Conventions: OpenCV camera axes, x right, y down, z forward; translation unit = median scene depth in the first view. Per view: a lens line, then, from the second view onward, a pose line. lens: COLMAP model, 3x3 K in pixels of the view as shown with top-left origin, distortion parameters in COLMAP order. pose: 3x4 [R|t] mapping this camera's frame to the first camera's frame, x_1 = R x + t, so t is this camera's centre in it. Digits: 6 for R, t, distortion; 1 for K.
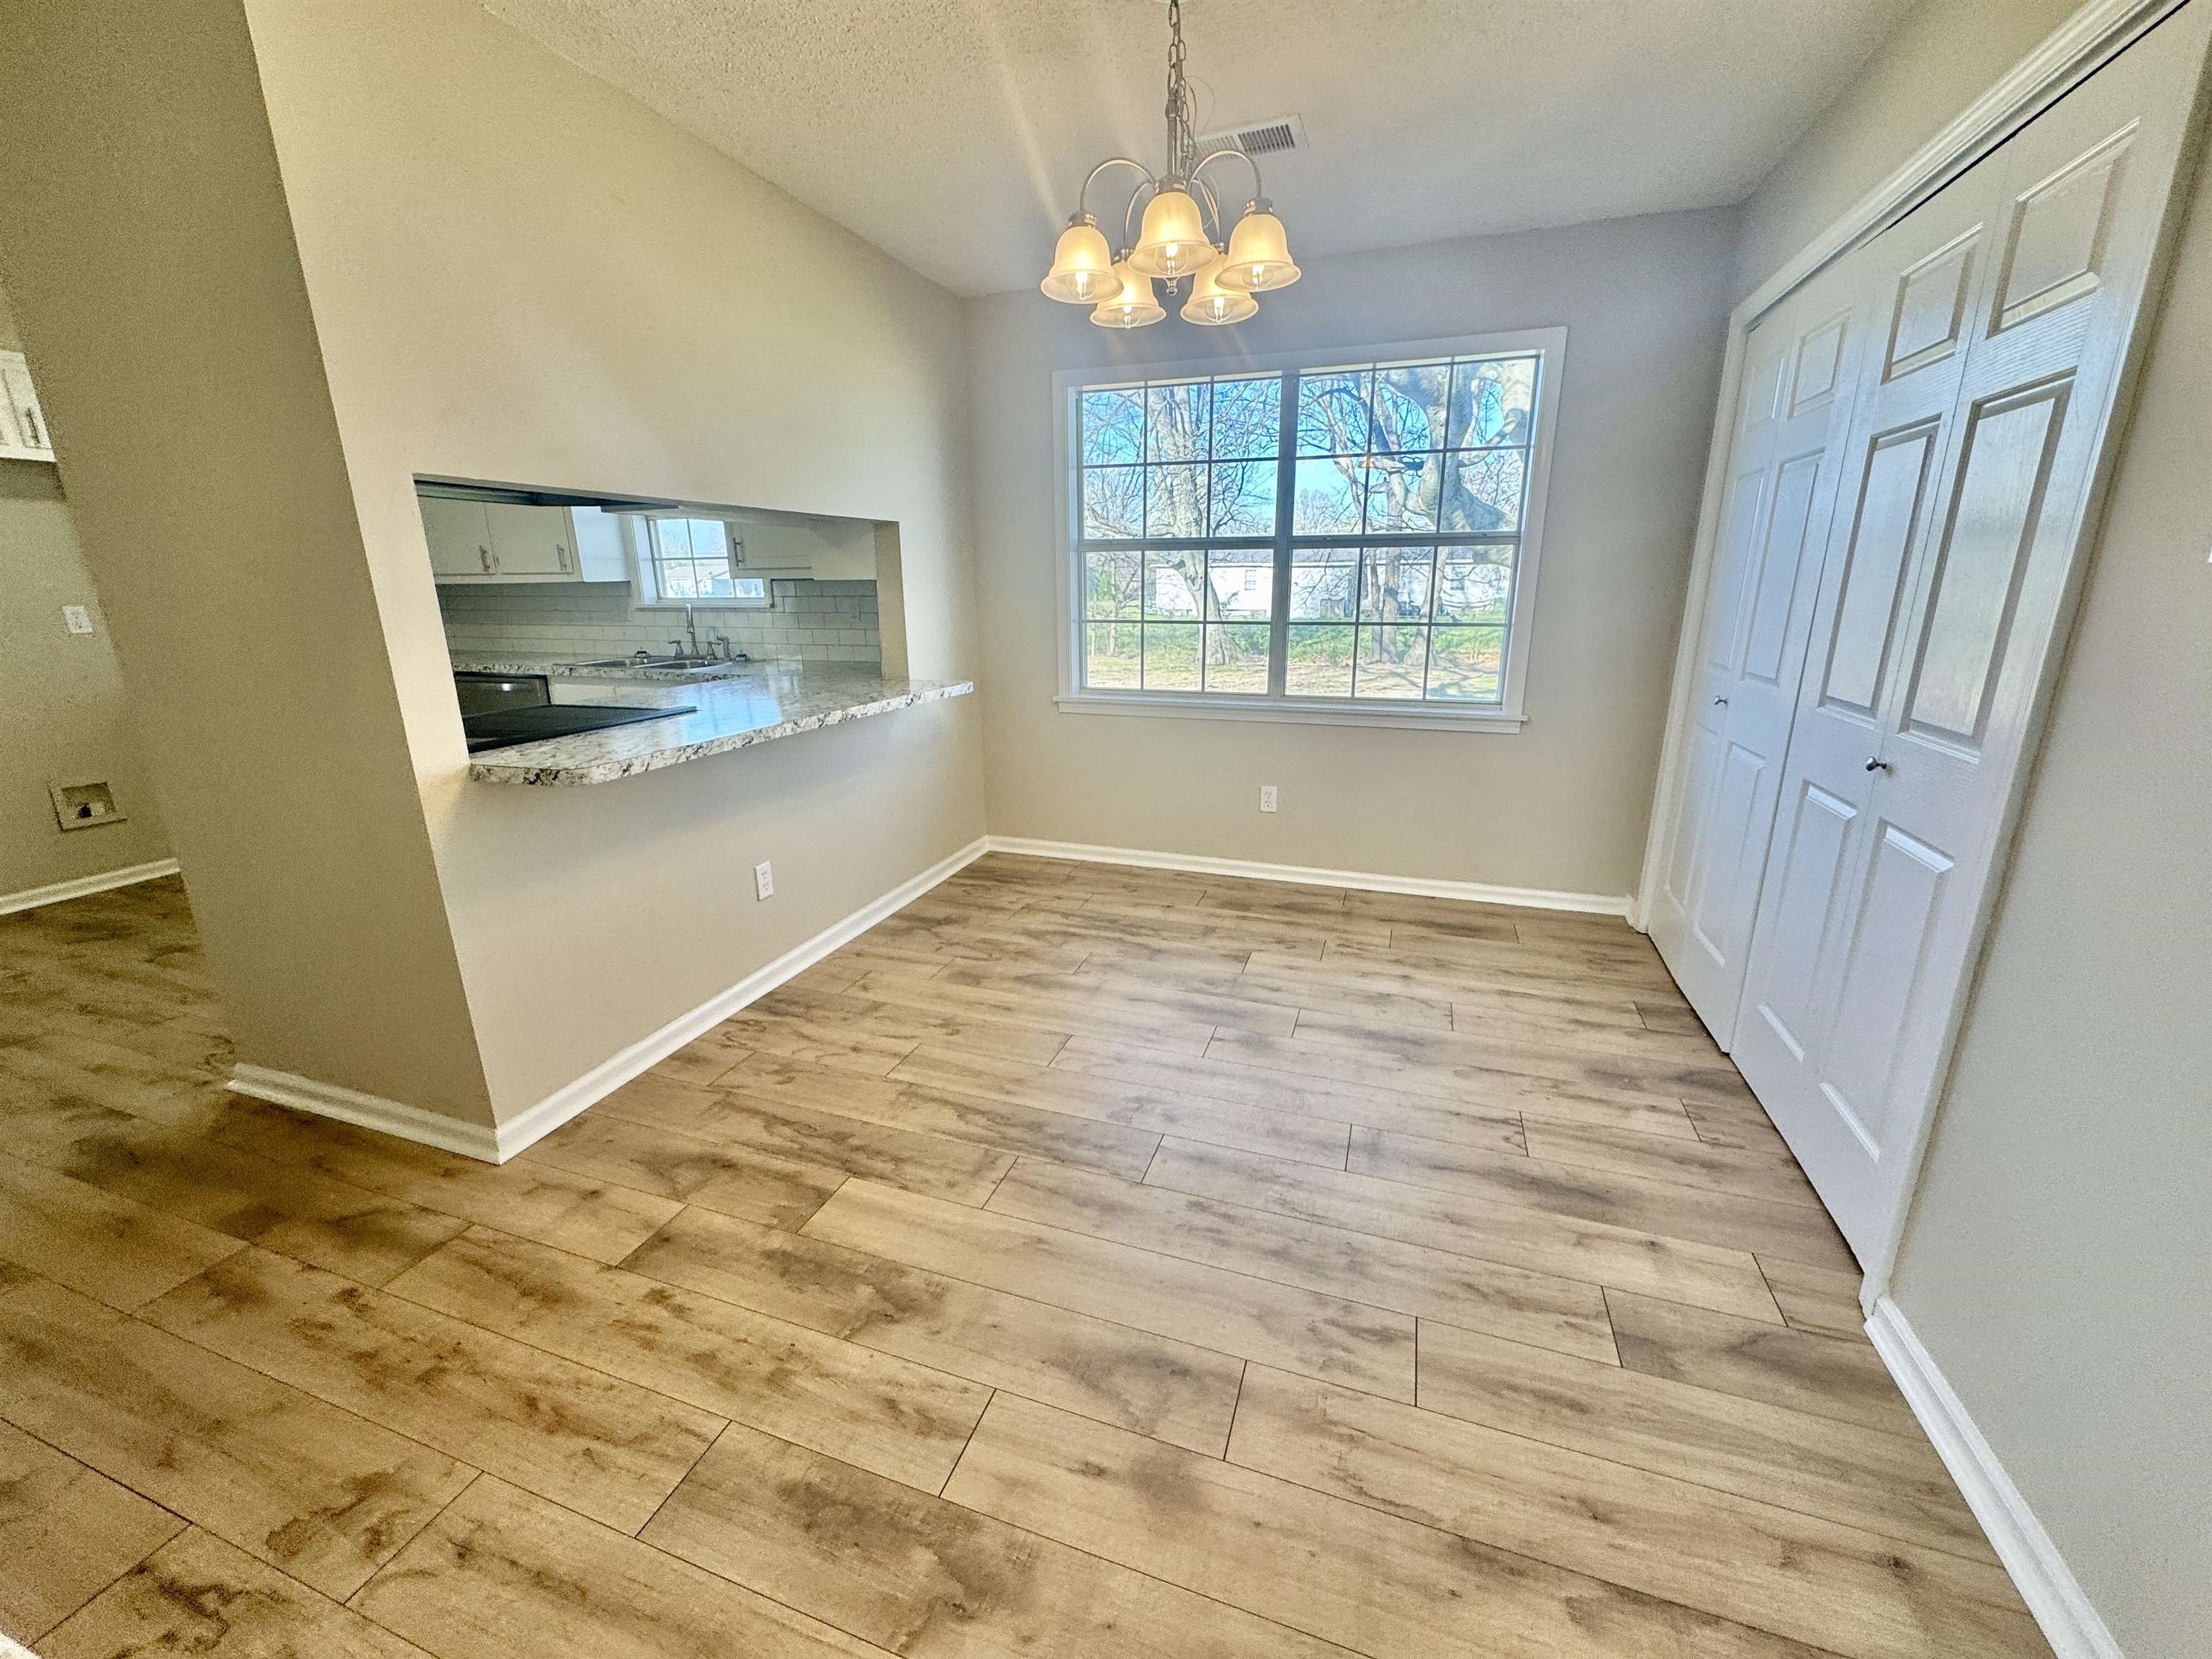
lens RADIAL K [[876.5, 0, 1102.9], [0, 876.5, 819.7], [0, 0, 1]] dist [-0.003921, 0.000184]
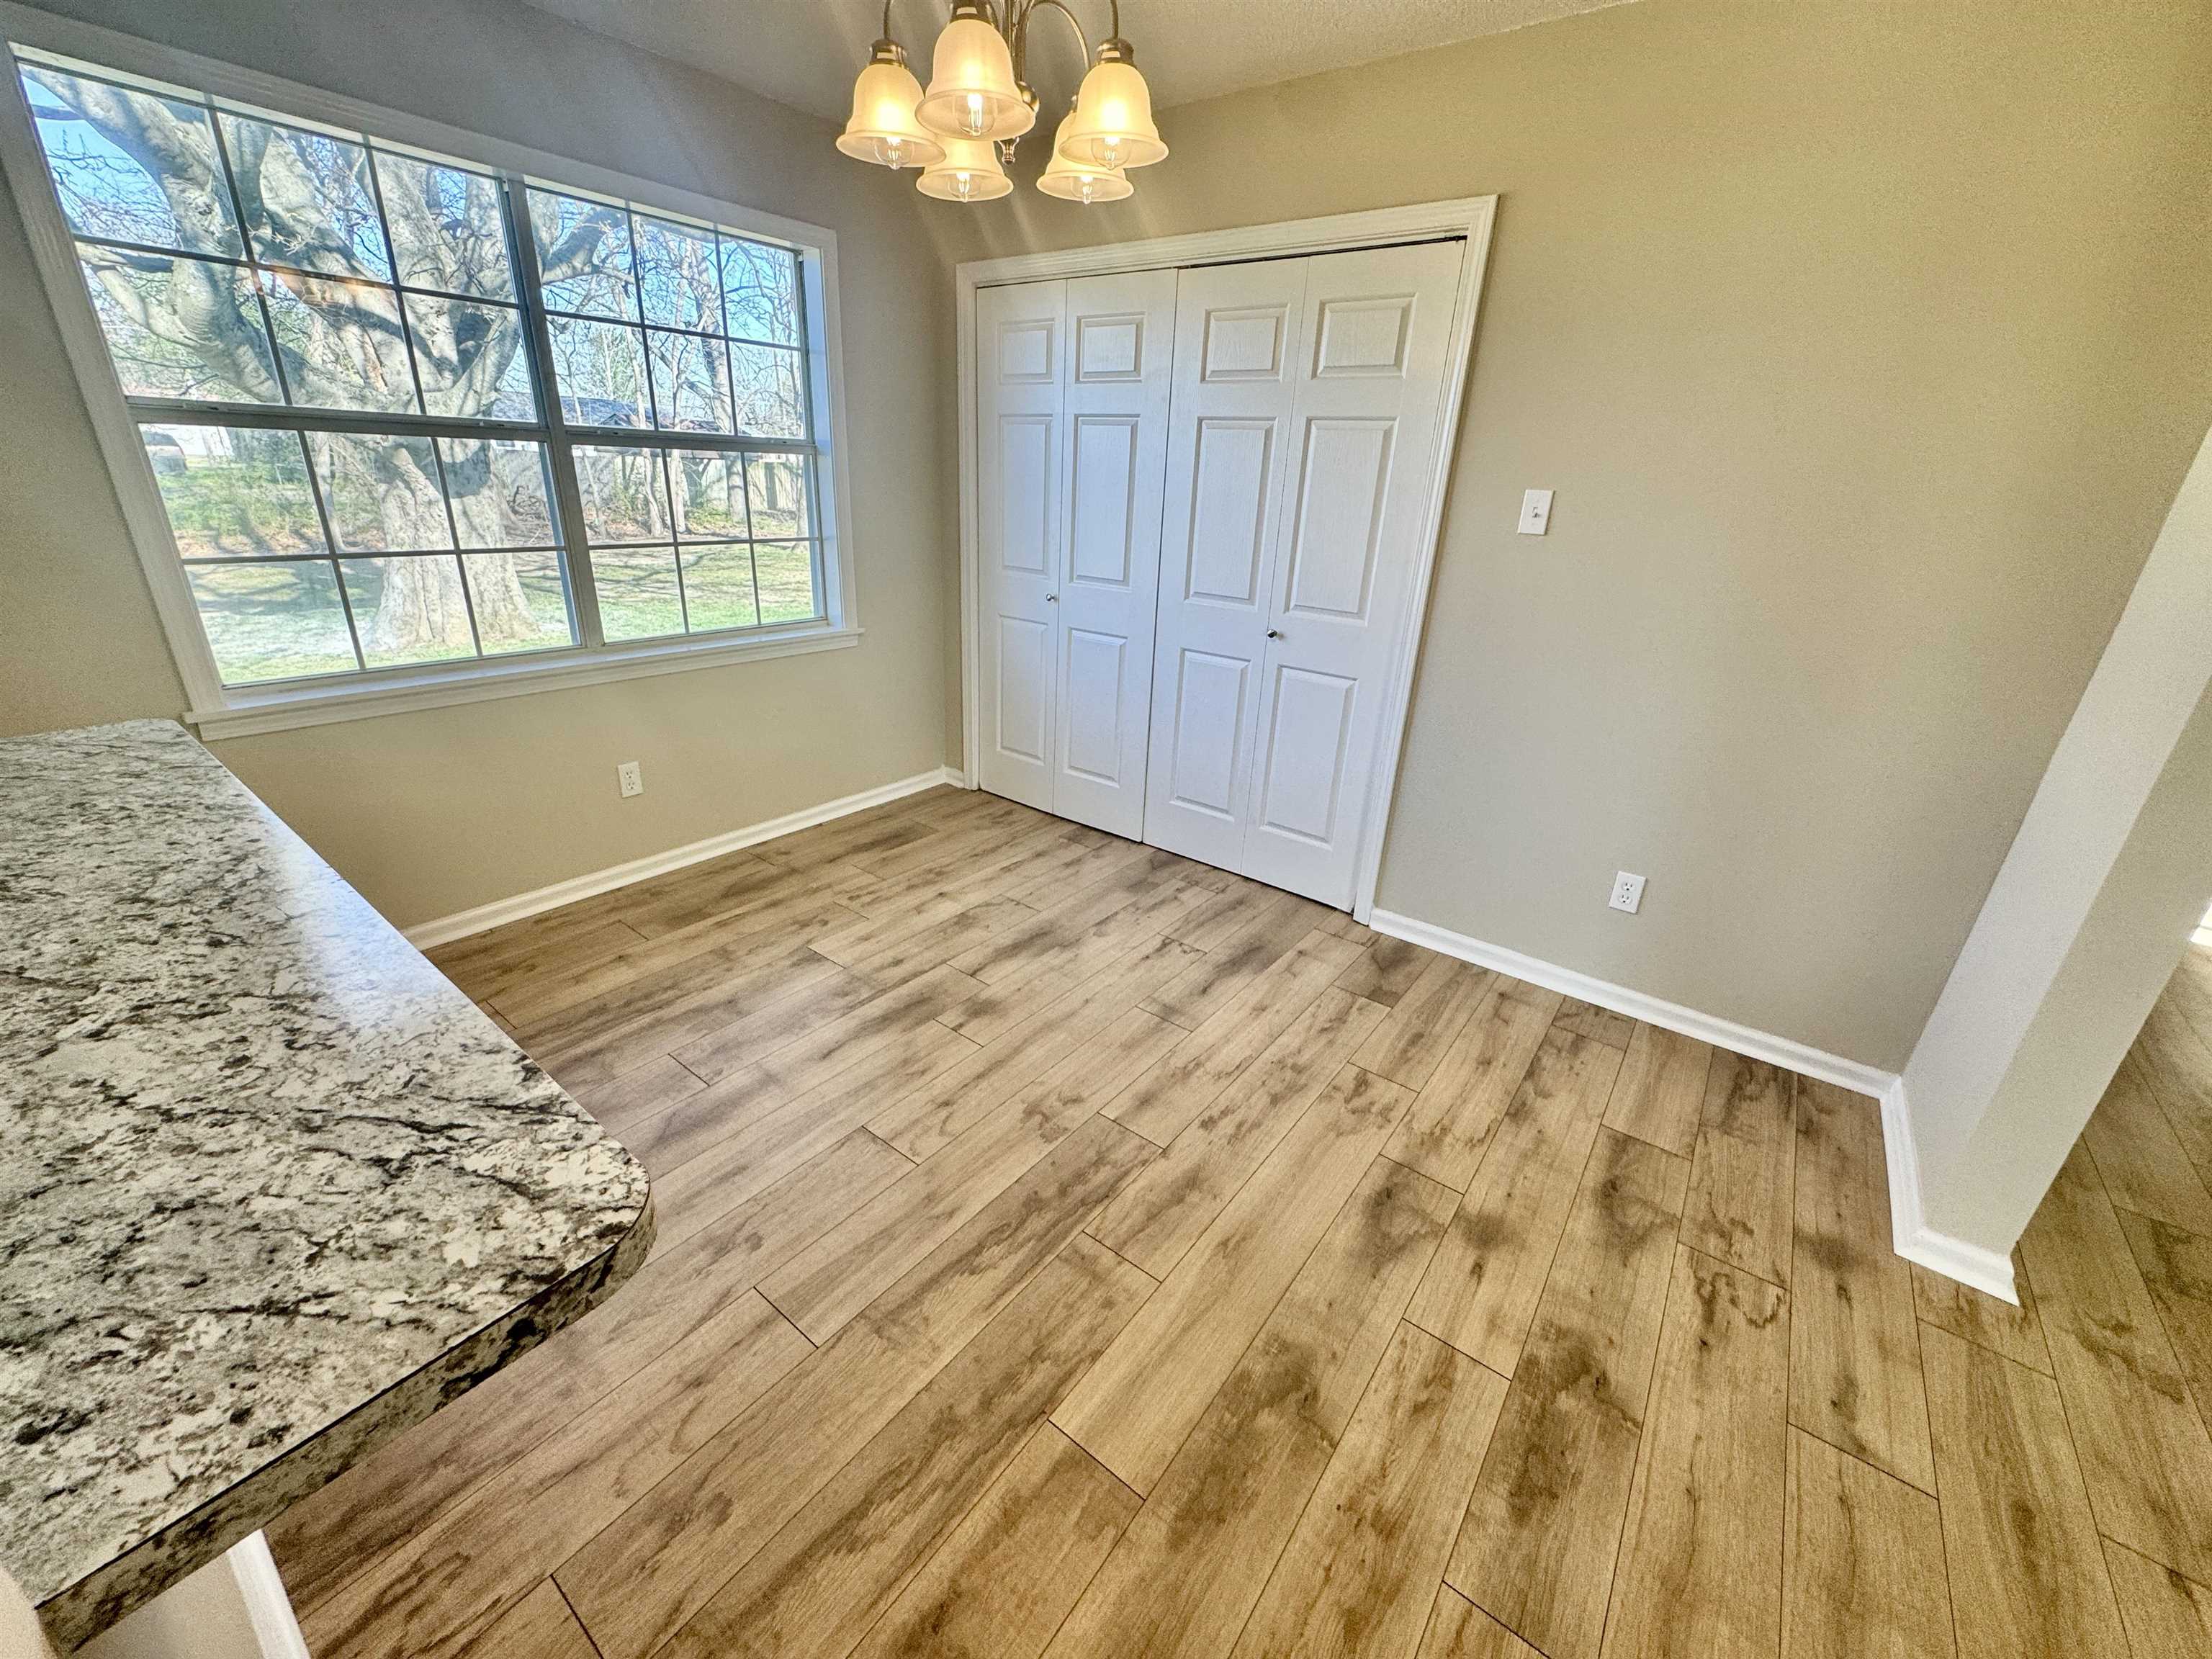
lens RADIAL K [[876.5, 0, 1102.9], [0, 876.5, 819.7], [0, 0, 1]] dist [-0.003921, 0.000184]
pose [[0.313426, -0.333648, 0.889069, -0.619084], [0.204011, 0.938041, 0.280106, -0.198255], [-0.927439, 0.093588, 0.362074, 0.546696]]
